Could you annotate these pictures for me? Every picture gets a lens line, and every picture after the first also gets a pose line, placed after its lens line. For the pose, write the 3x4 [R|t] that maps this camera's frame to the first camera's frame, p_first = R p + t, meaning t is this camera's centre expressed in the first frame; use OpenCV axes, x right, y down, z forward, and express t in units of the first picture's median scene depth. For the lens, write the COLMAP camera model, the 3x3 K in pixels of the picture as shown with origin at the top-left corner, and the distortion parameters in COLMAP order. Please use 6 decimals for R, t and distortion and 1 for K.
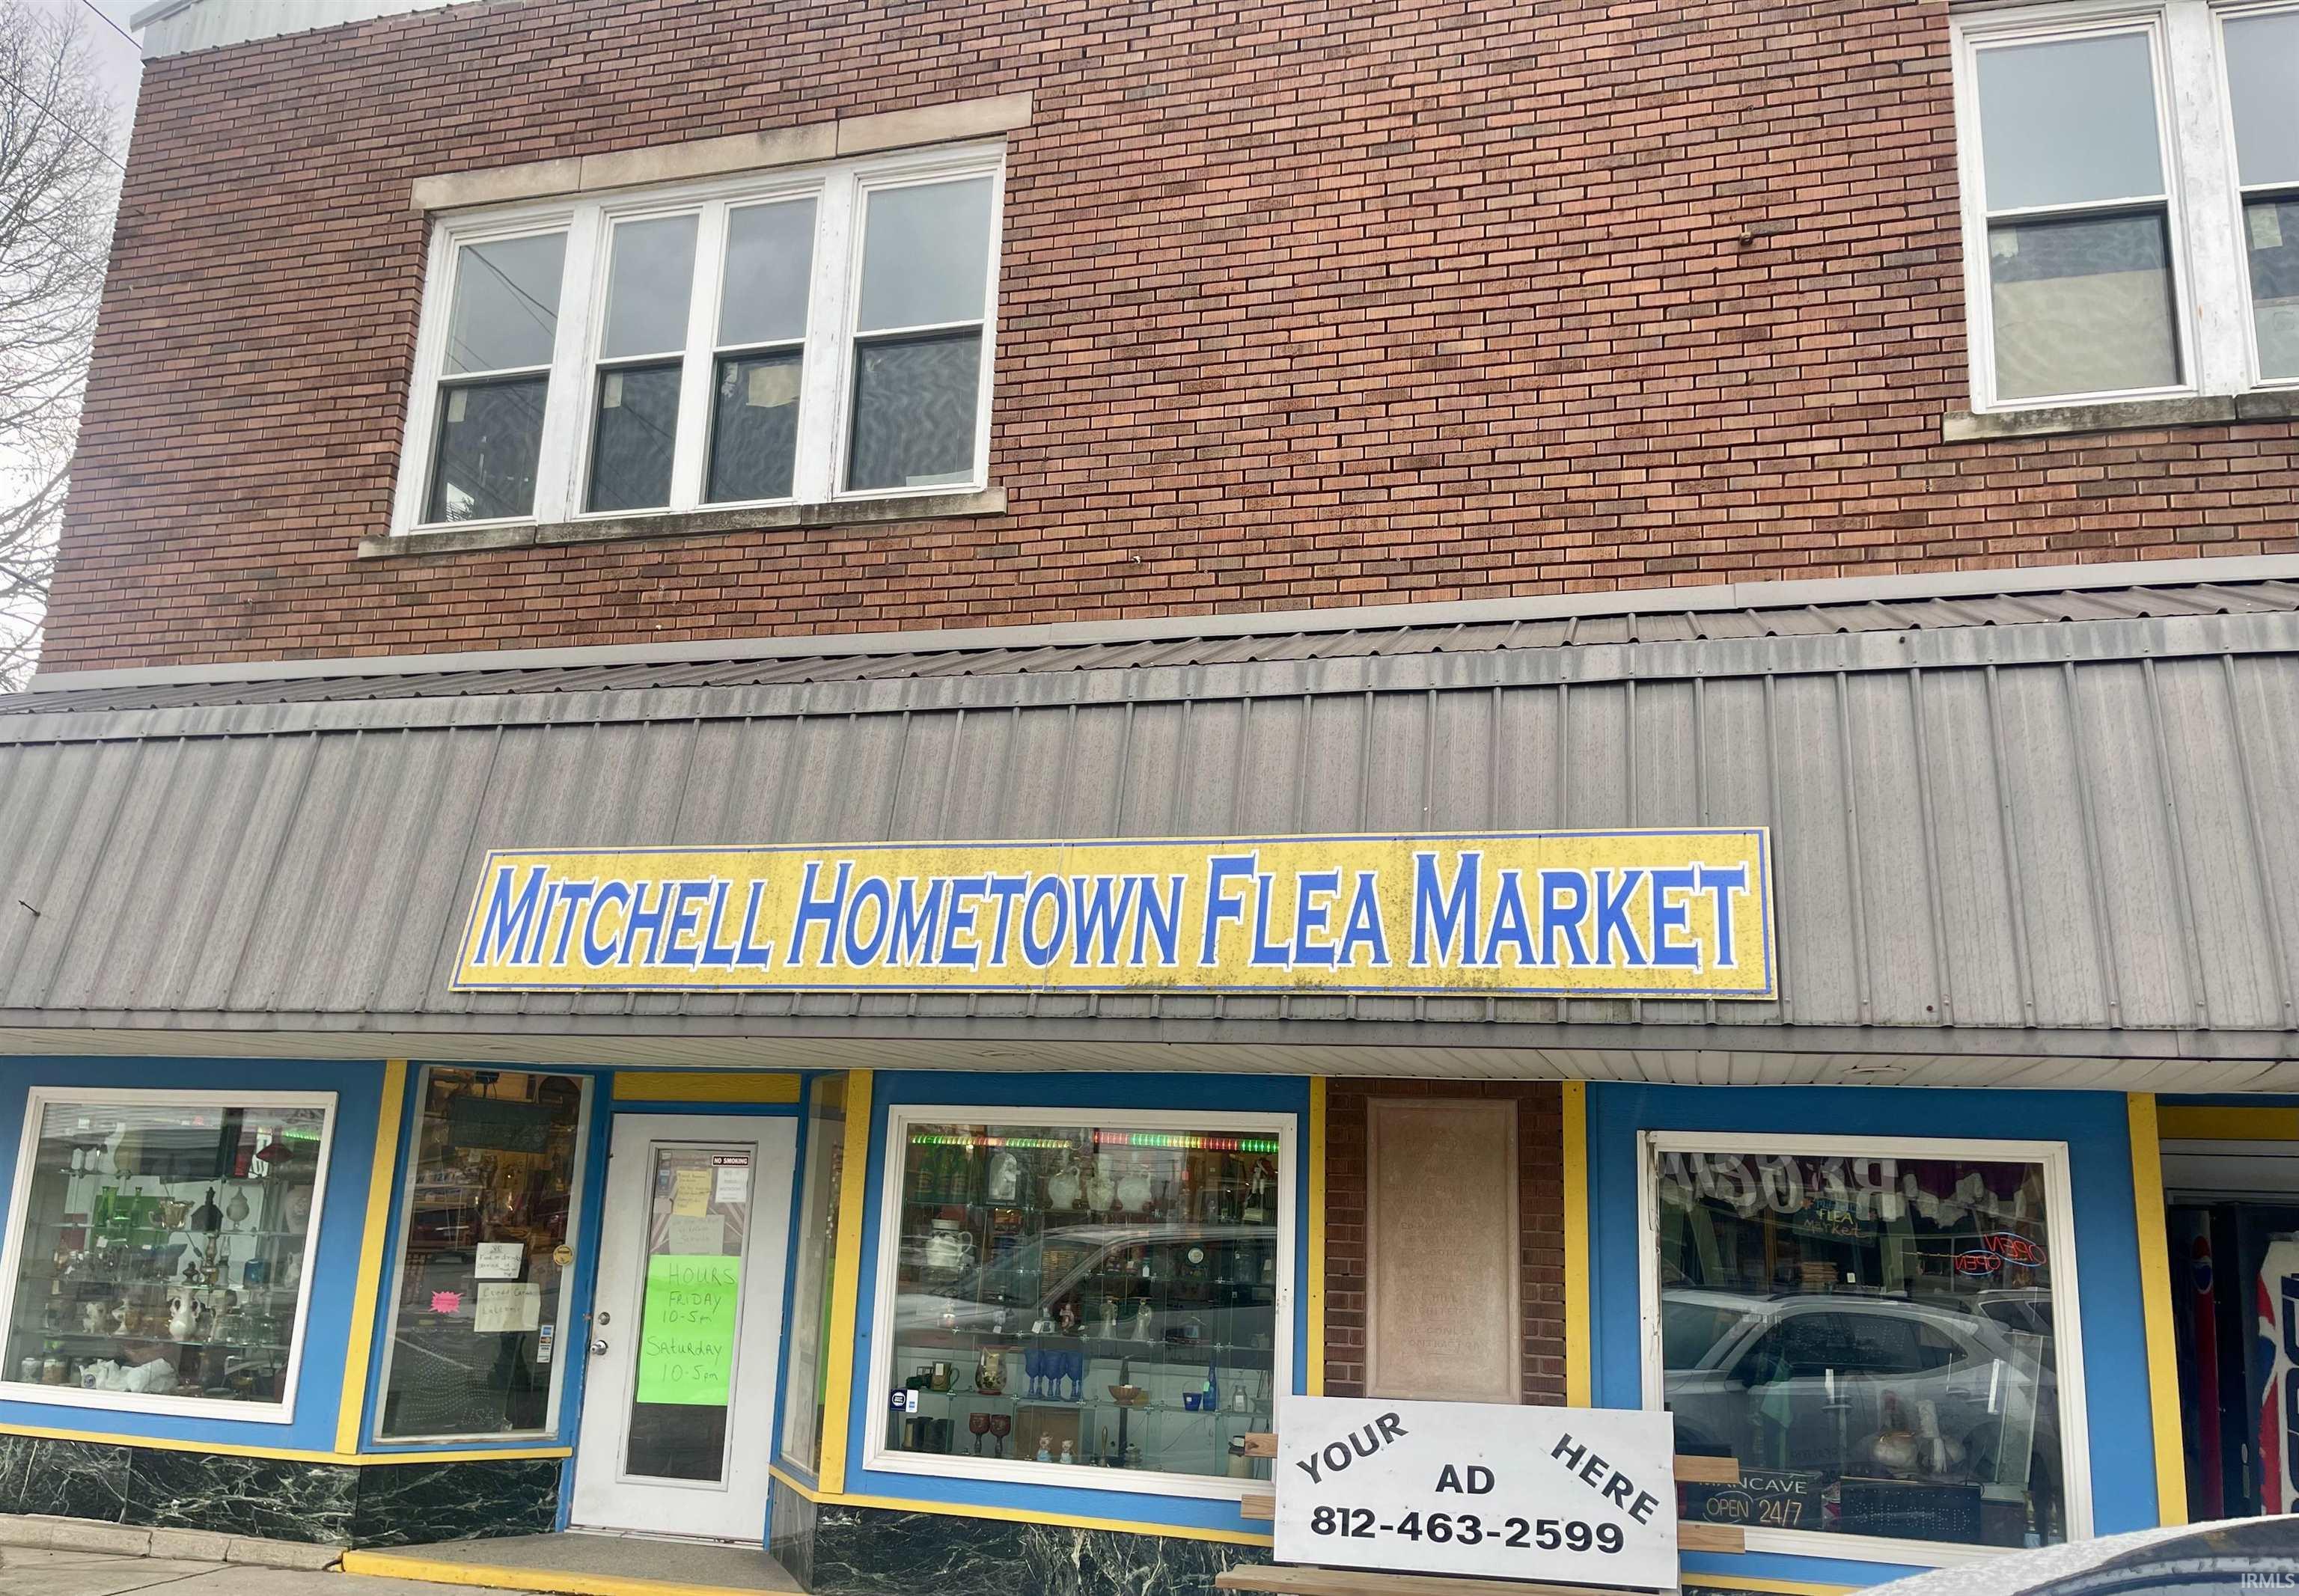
lens RADIAL K [[1738.3, 0, 1159.4], [0, 1738.3, 871.7], [0, 0, 1]] dist [0.066389, -0.088186]
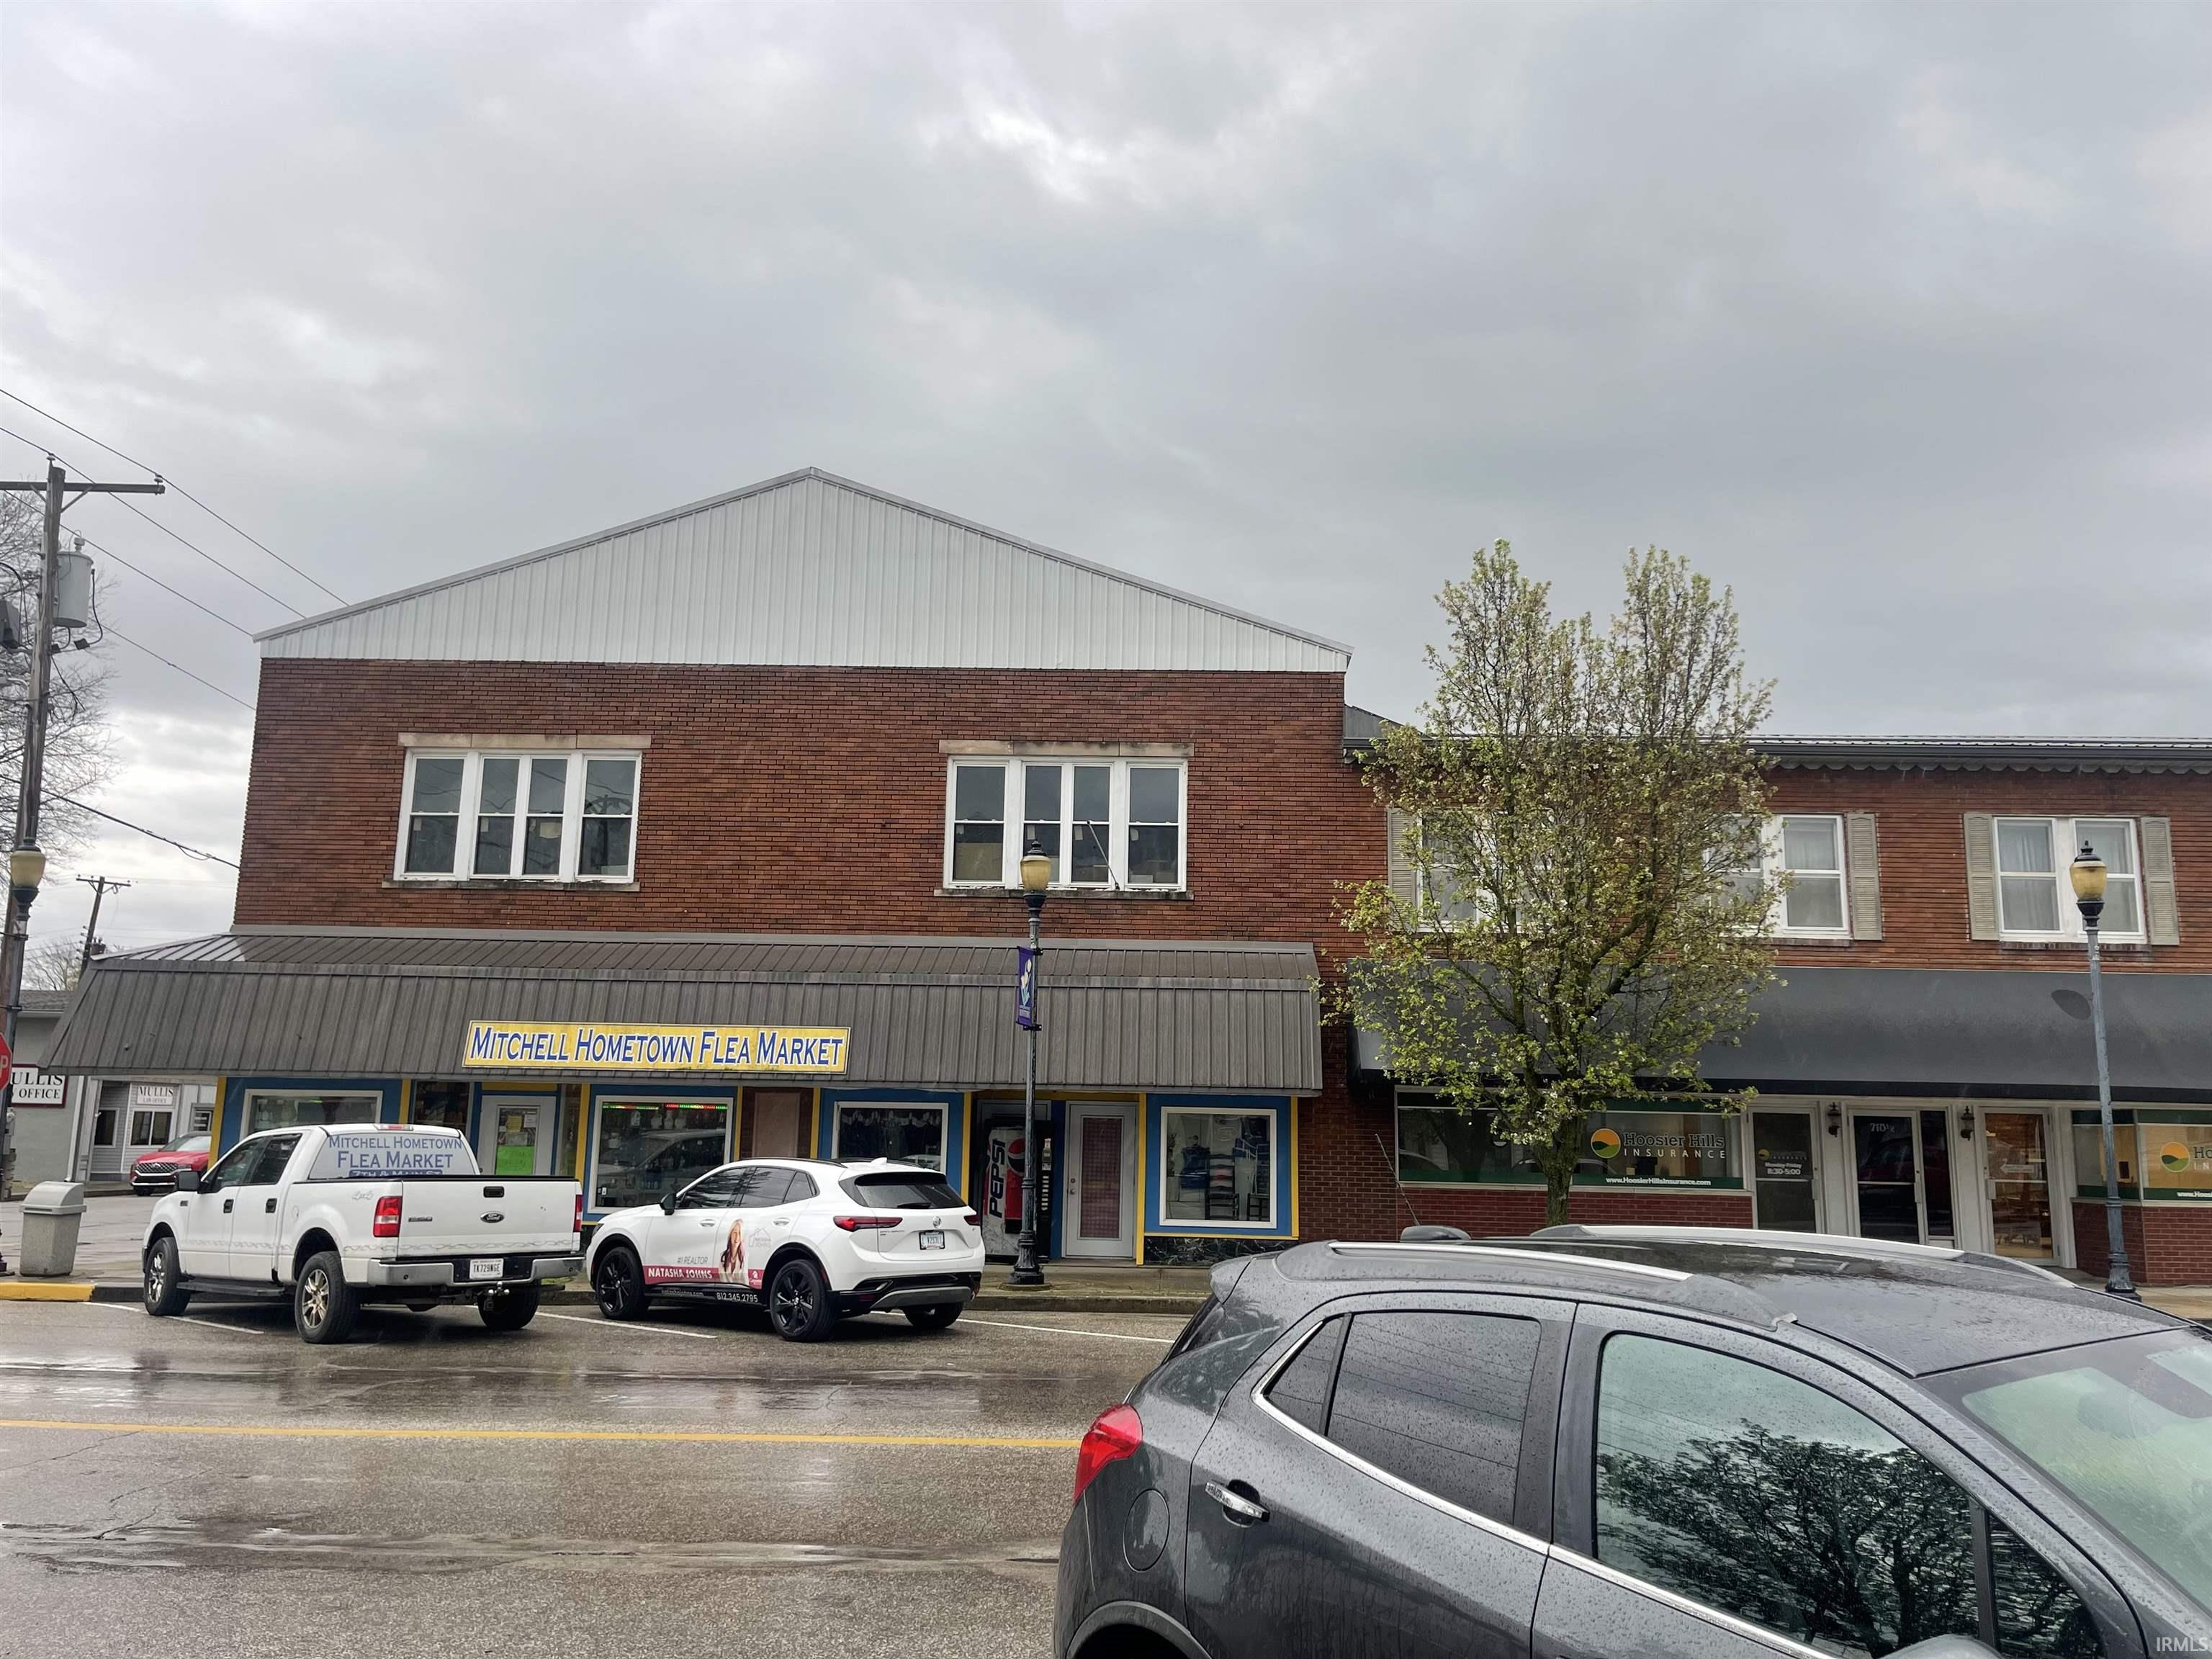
lens RADIAL K [[1662.9, 0, 1124.2], [0, 1662.9, 838.0], [0, 0, 1]] dist [0.068726, -0.078602]
pose [[0.973695, 0.020572, 0.226927, 0.068331], [-0.029055, 0.998996, 0.034106, -0.437219], [-0.225997, -0.039802, 0.973314, -2.014808]]
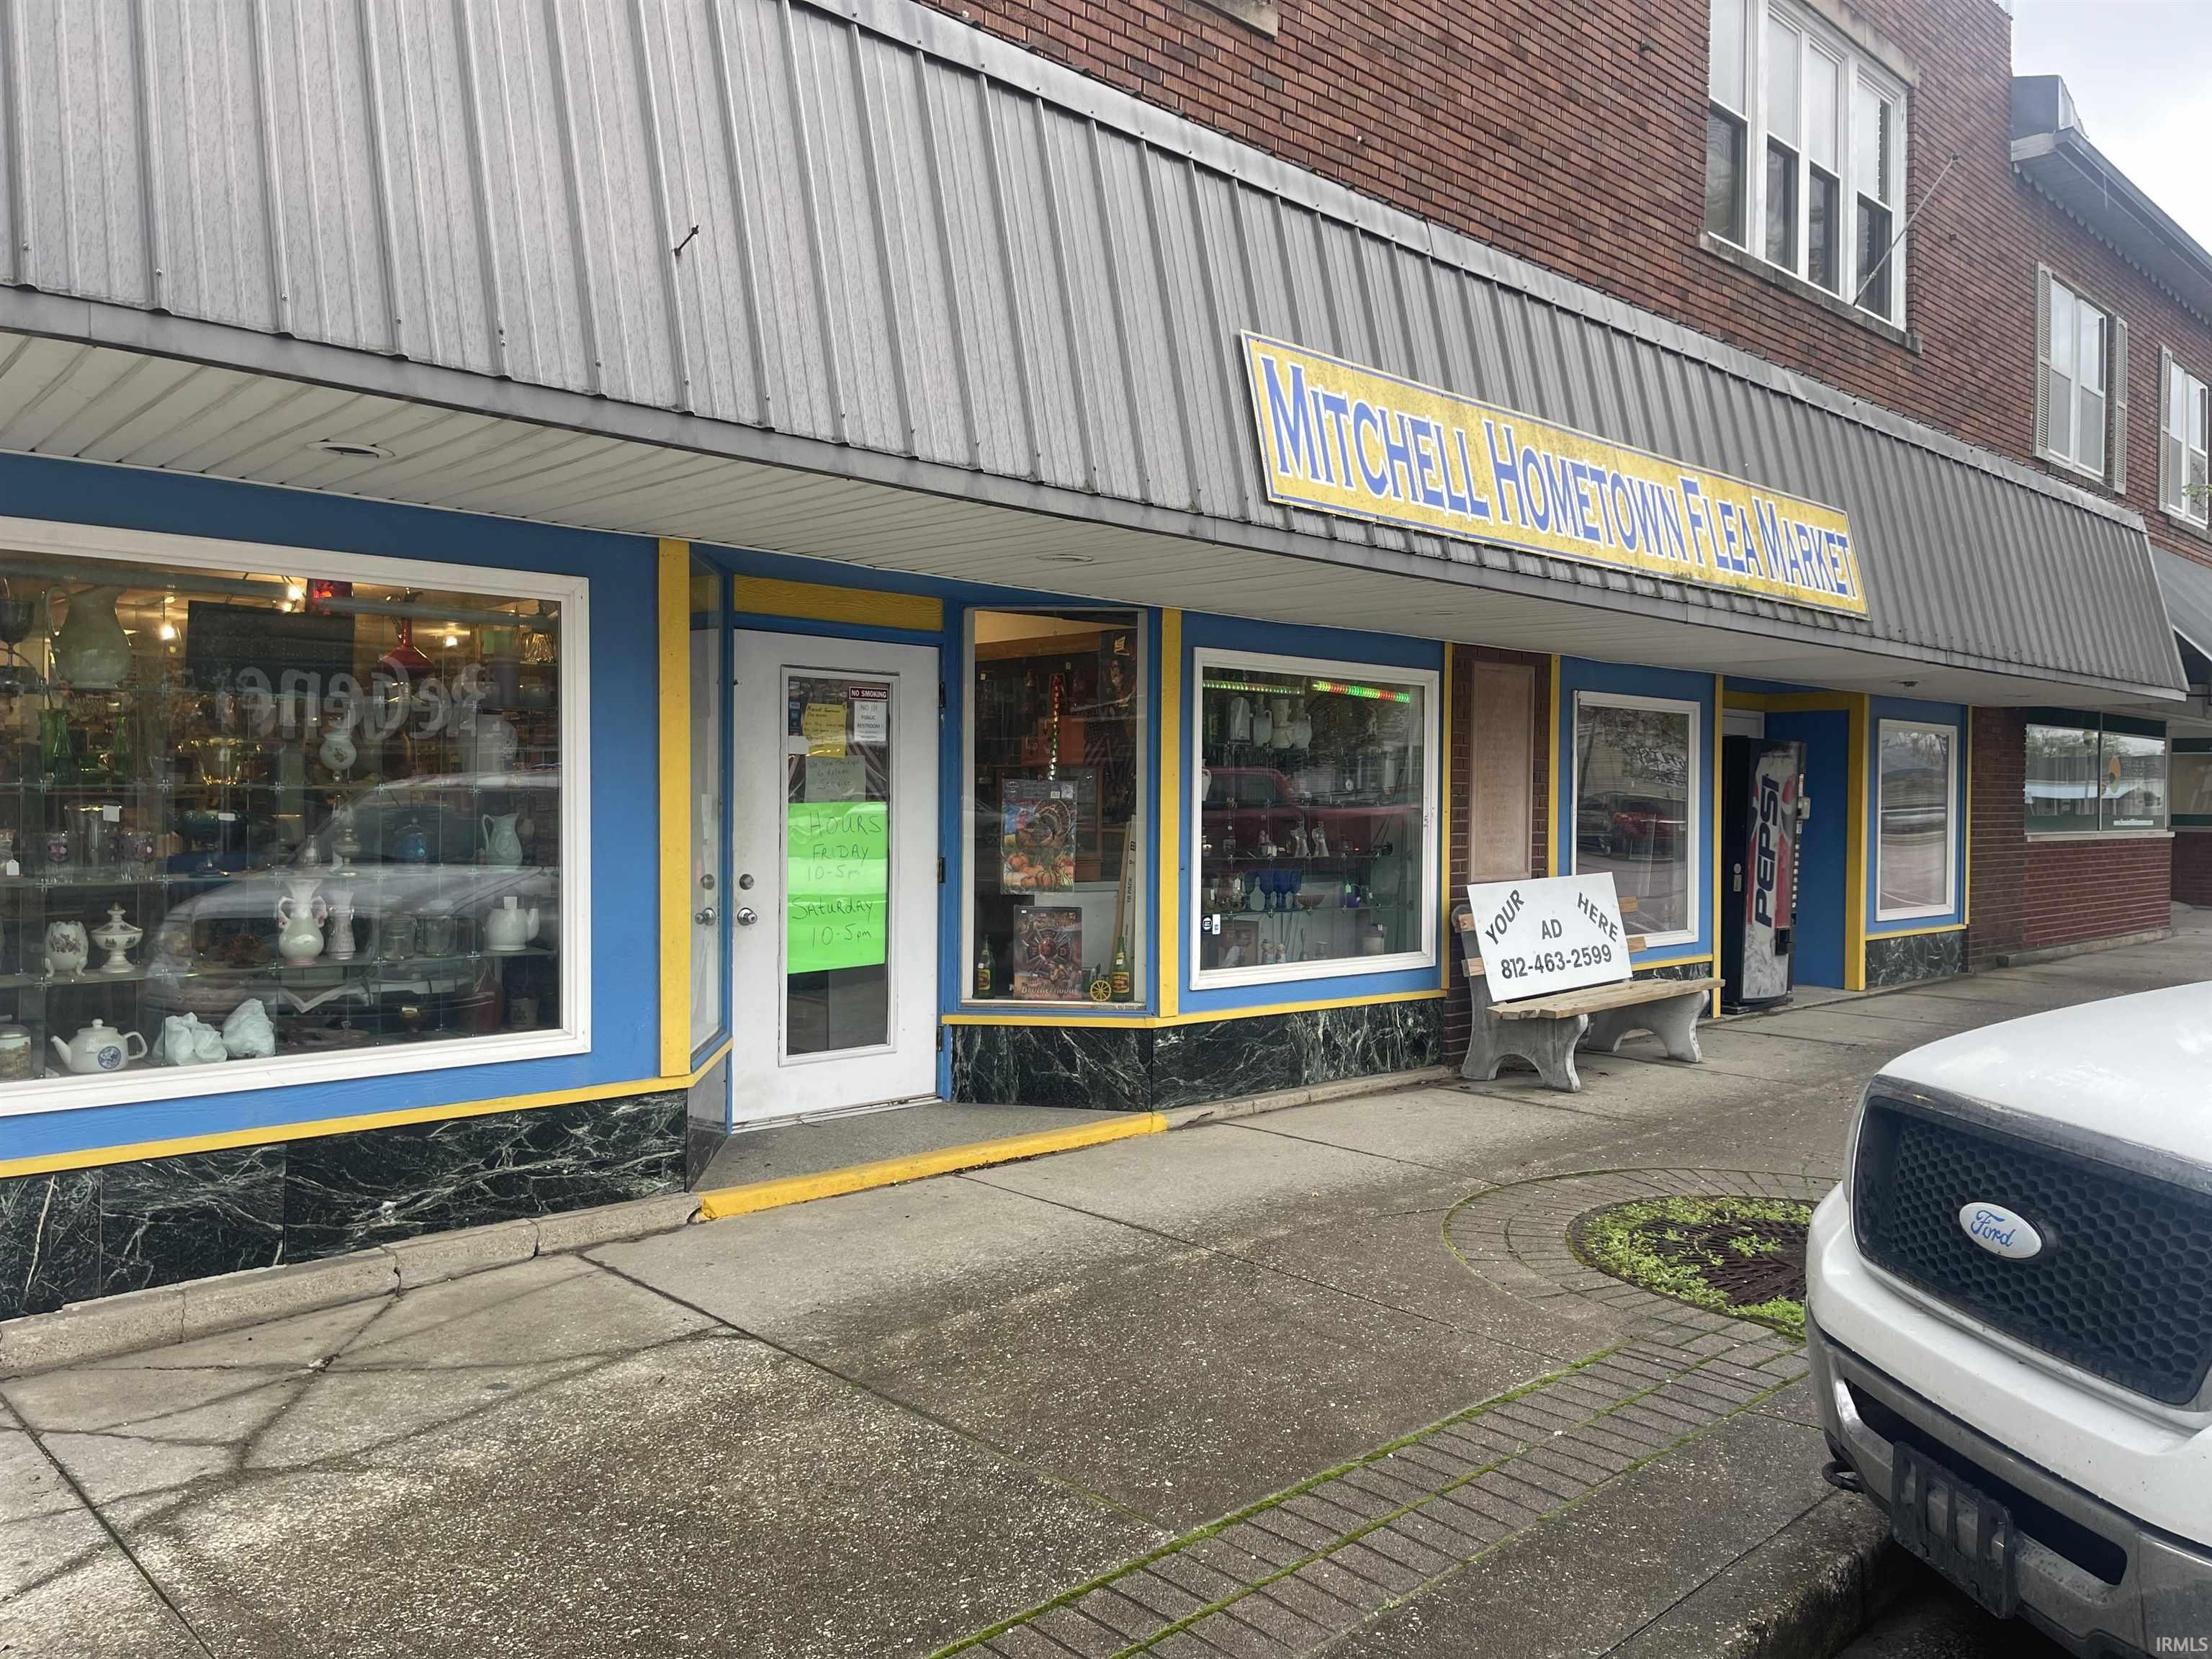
lens RADIAL K [[1662.9, 0, 1097.7], [0, 1662.9, 835.7], [0, 0, 1]] dist [0.068726, -0.078602]
pose [[0.520160, -0.052315, 0.852465, -1.006175], [-0.159043, 0.974730, 0.156864, 0.098665], [-0.839130, -0.217172, 0.498695, 0.547249]]
